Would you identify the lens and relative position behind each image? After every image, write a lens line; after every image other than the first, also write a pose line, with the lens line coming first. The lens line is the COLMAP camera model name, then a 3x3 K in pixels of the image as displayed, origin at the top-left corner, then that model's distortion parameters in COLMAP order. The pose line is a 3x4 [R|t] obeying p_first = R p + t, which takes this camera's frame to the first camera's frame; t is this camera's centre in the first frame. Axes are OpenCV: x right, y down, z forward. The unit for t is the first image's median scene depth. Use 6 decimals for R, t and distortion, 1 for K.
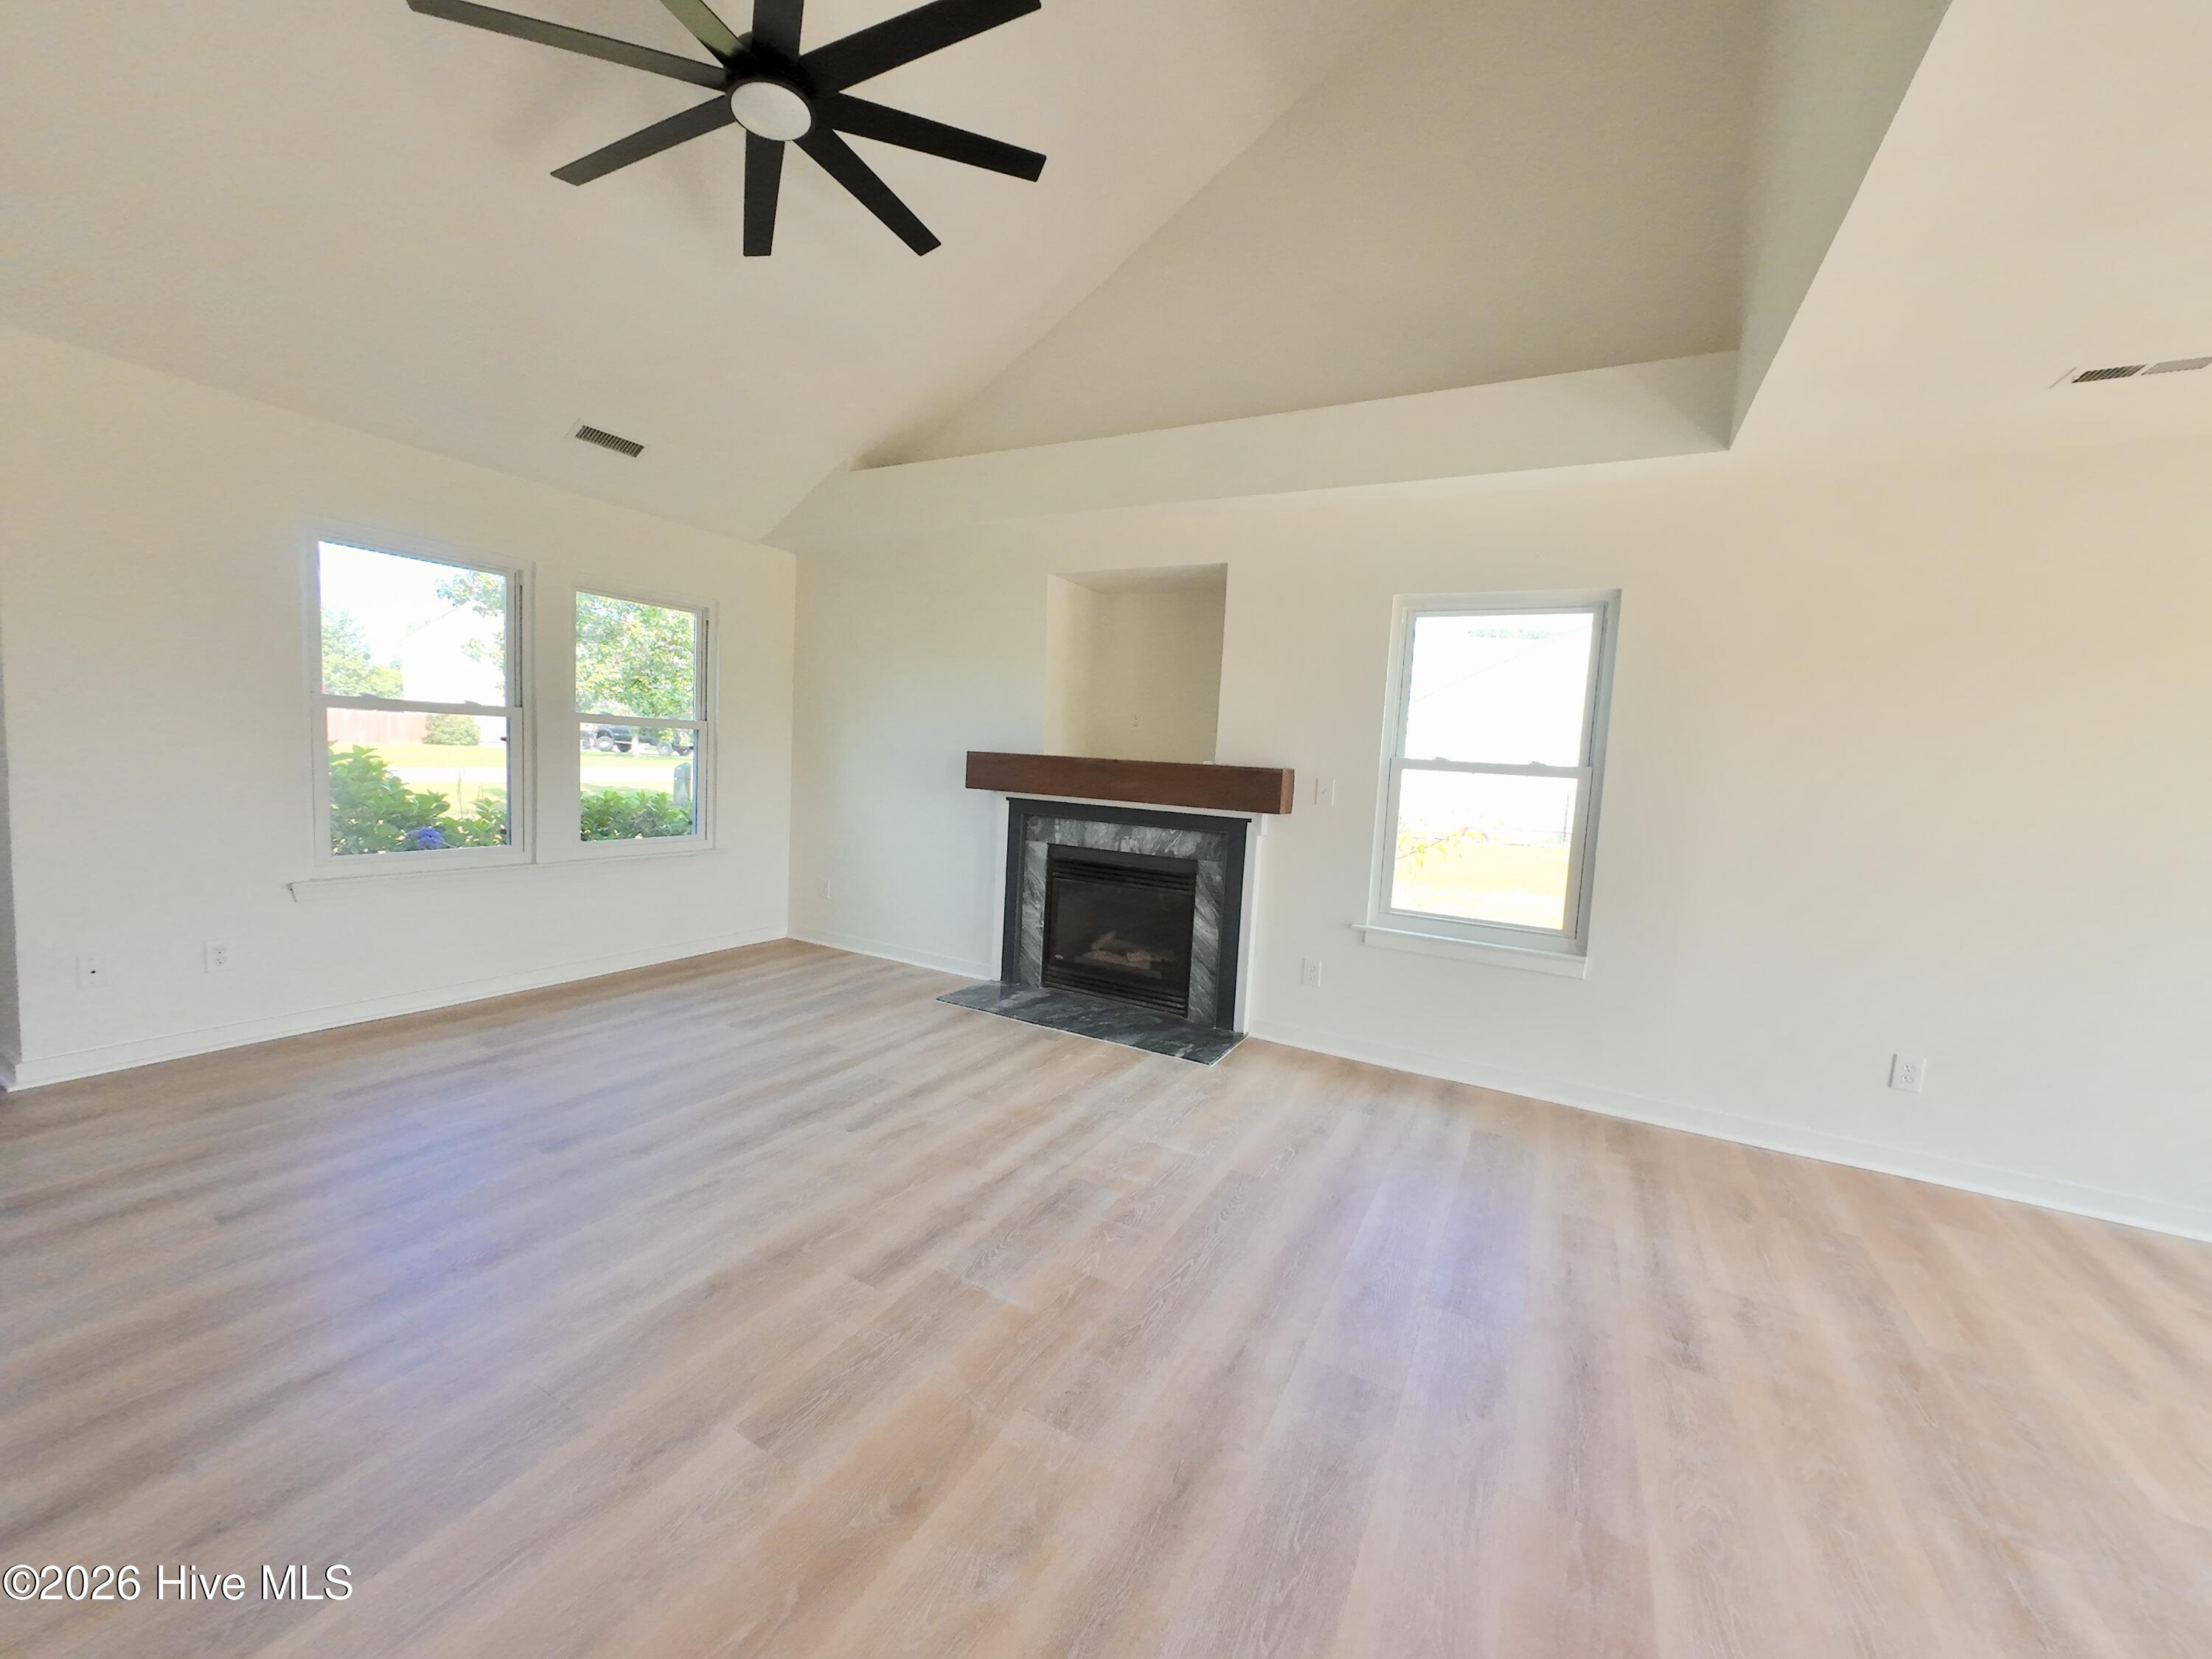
lens RADIAL K [[852.3, 0, 1105.0], [0, 852.3, 825.5], [0, 0, 1]] dist [-0.001307, 0.000536]
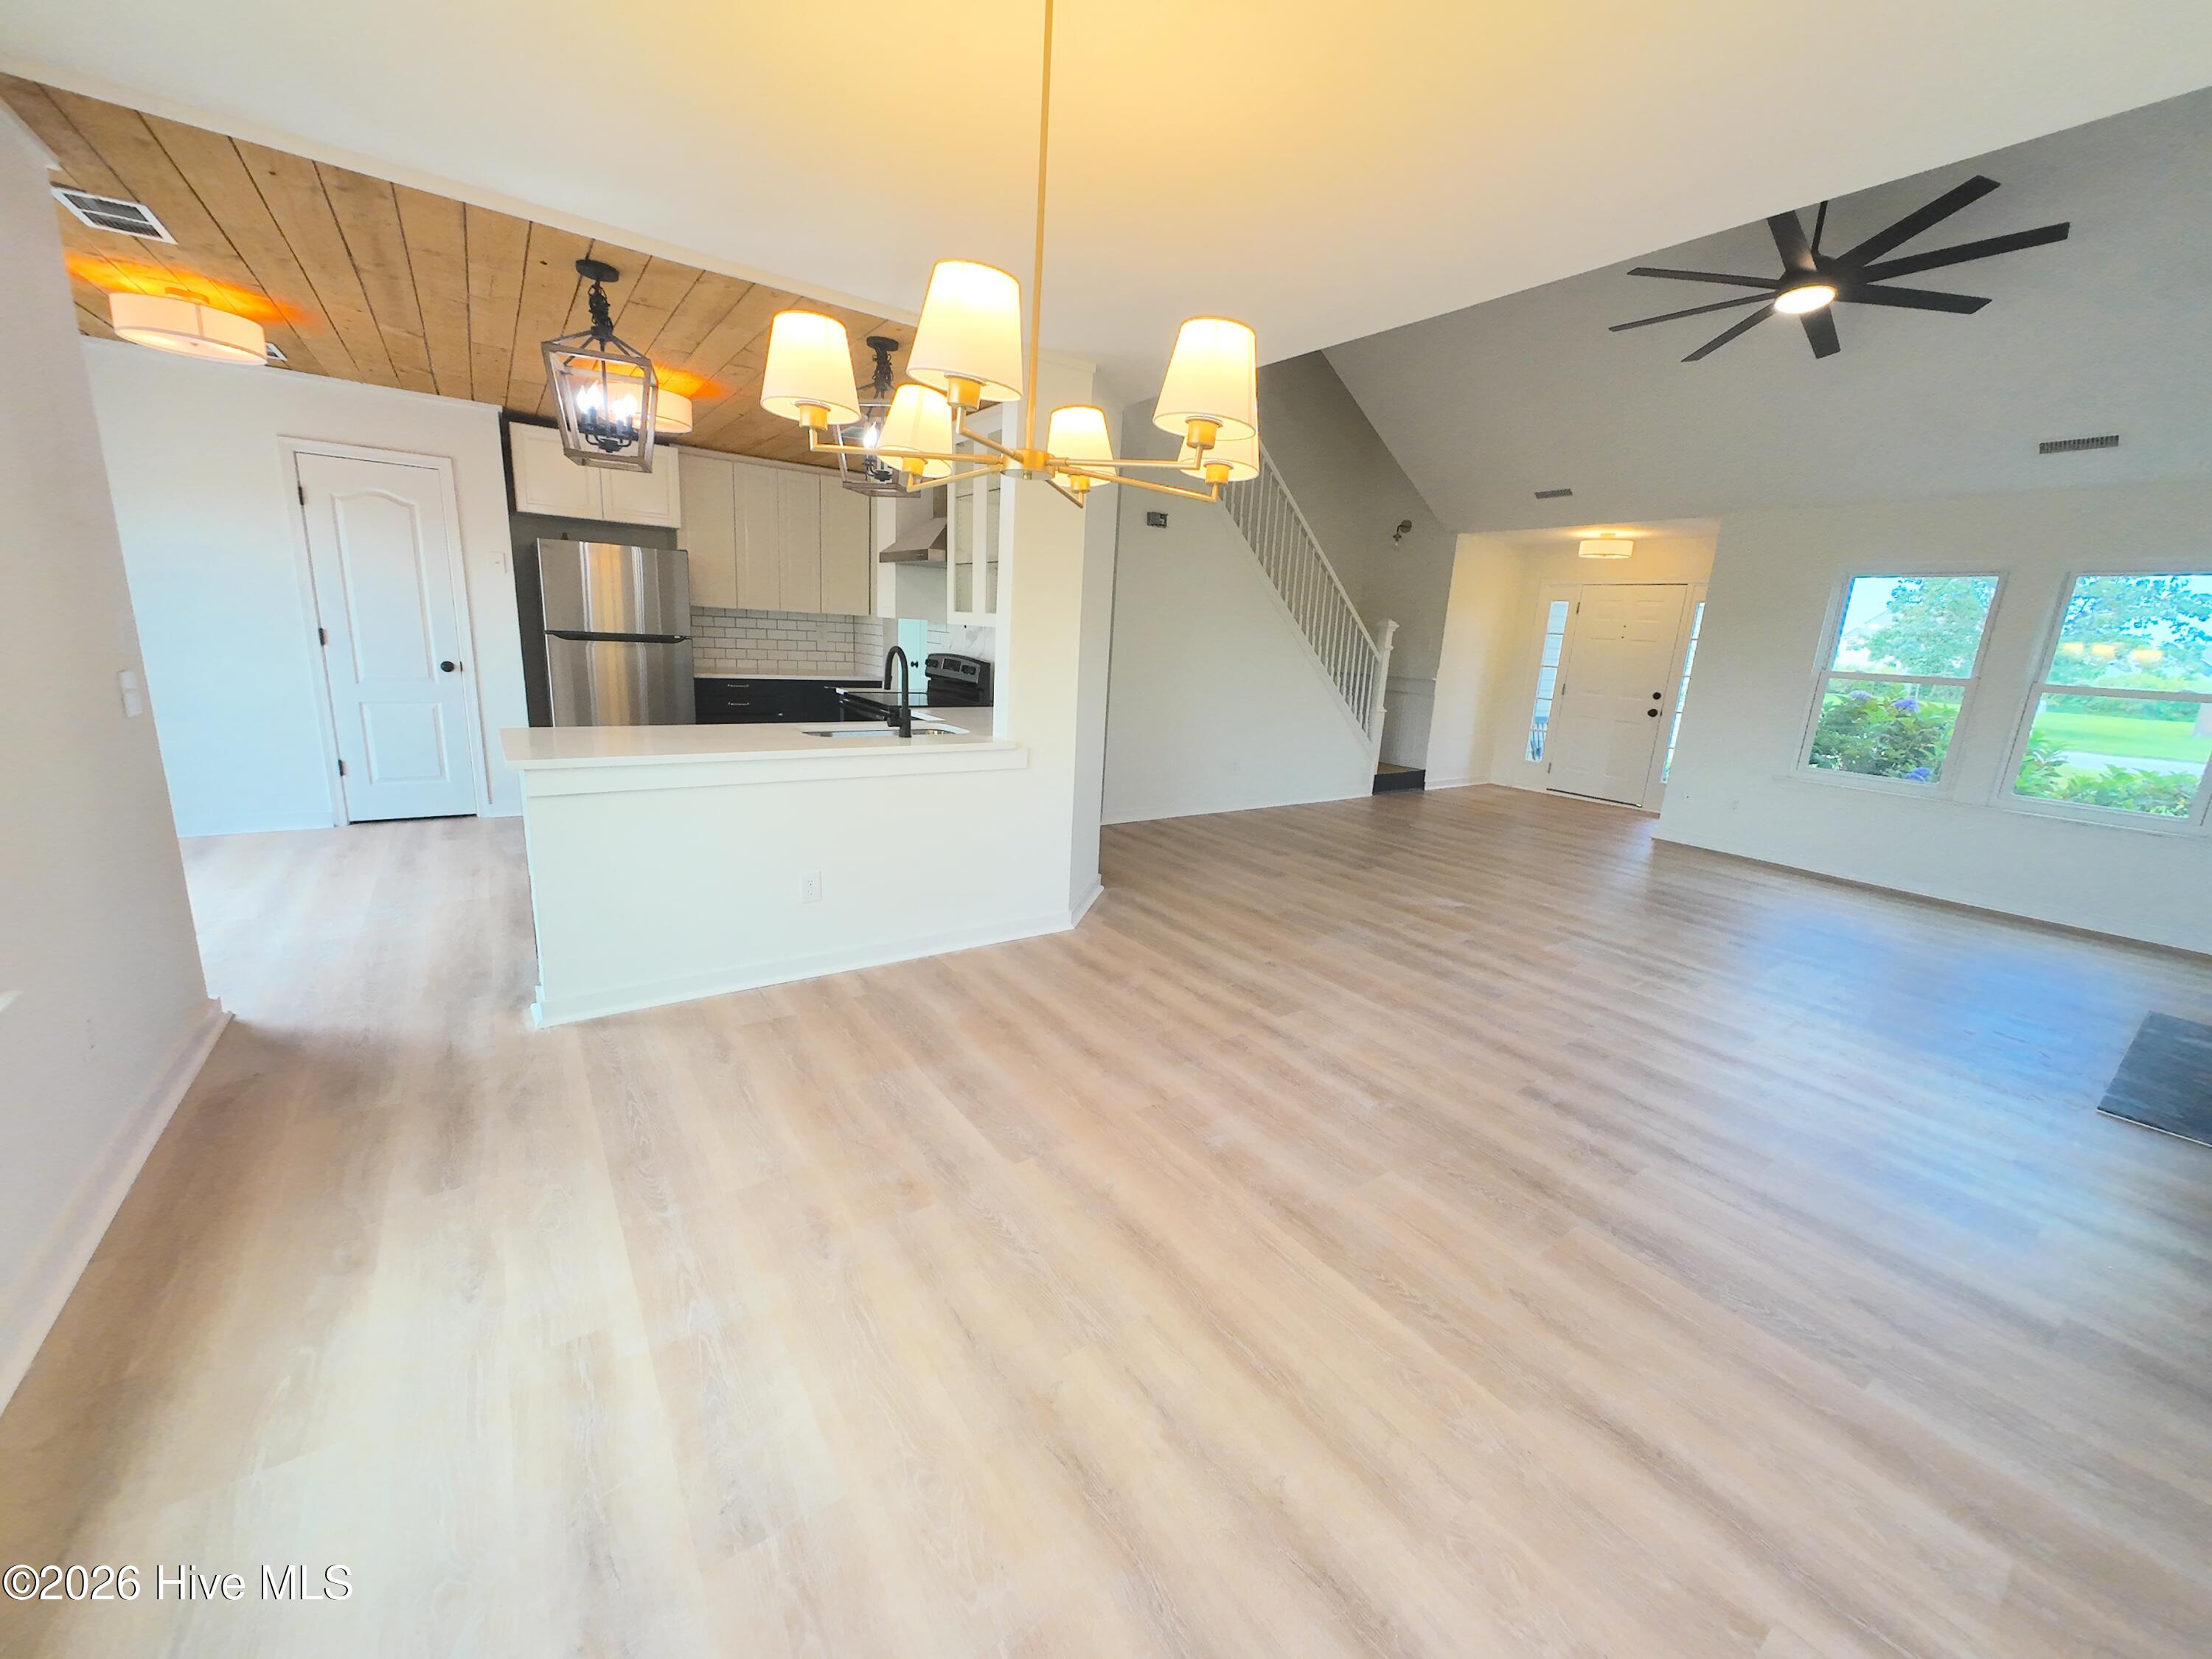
lens RADIAL K [[852.3, 0, 1112.6], [0, 852.3, 828.0], [0, 0, 1]] dist [-0.001307, 0.000536]
pose [[-0.429732, 0.128351, -0.893788, 1.067771], [-0.156905, 0.964173, 0.213898, 0.007600], [0.889220, 0.232158, -0.394196, 0.409889]]
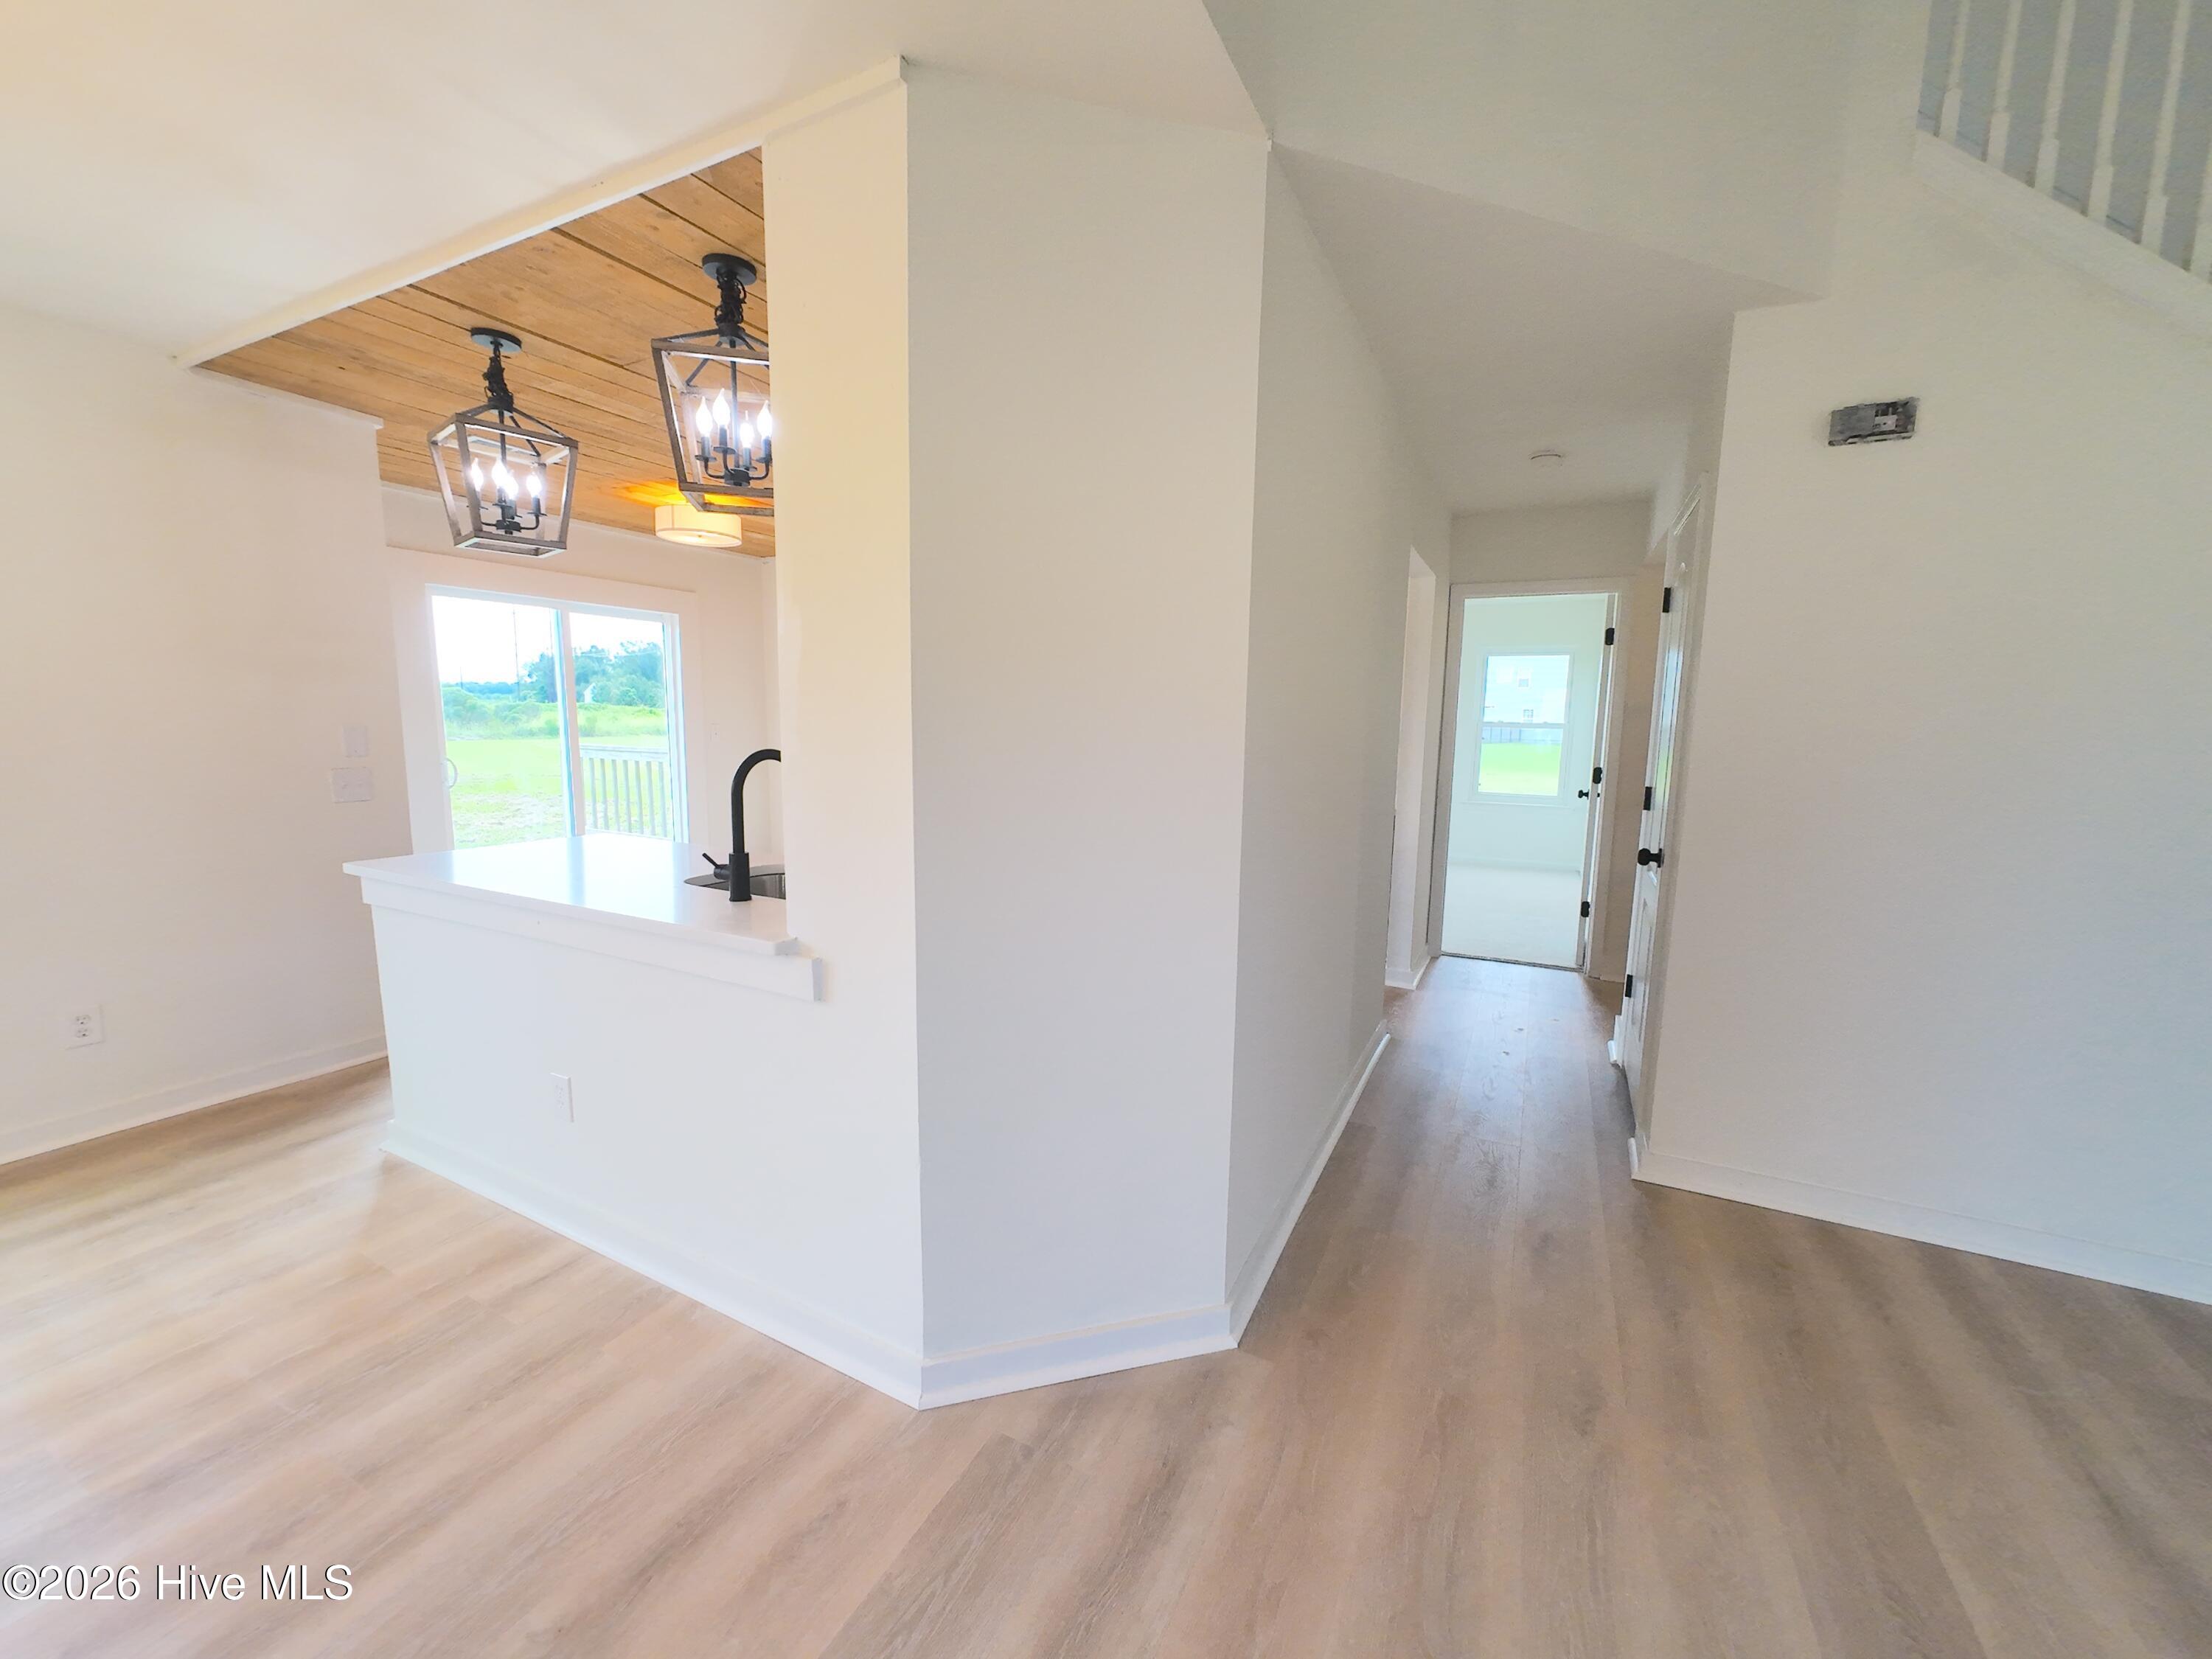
lens RADIAL K [[852.3, 0, 1112.9], [0, 852.3, 828.3], [0, 0, 1]] dist [-0.001307, 0.000536]
pose [[-0.997108, -0.067567, -0.034799, 0.144180], [-0.073442, 0.974417, 0.212409, -0.030955], [0.019557, 0.214350, -0.976561, 0.352051]]
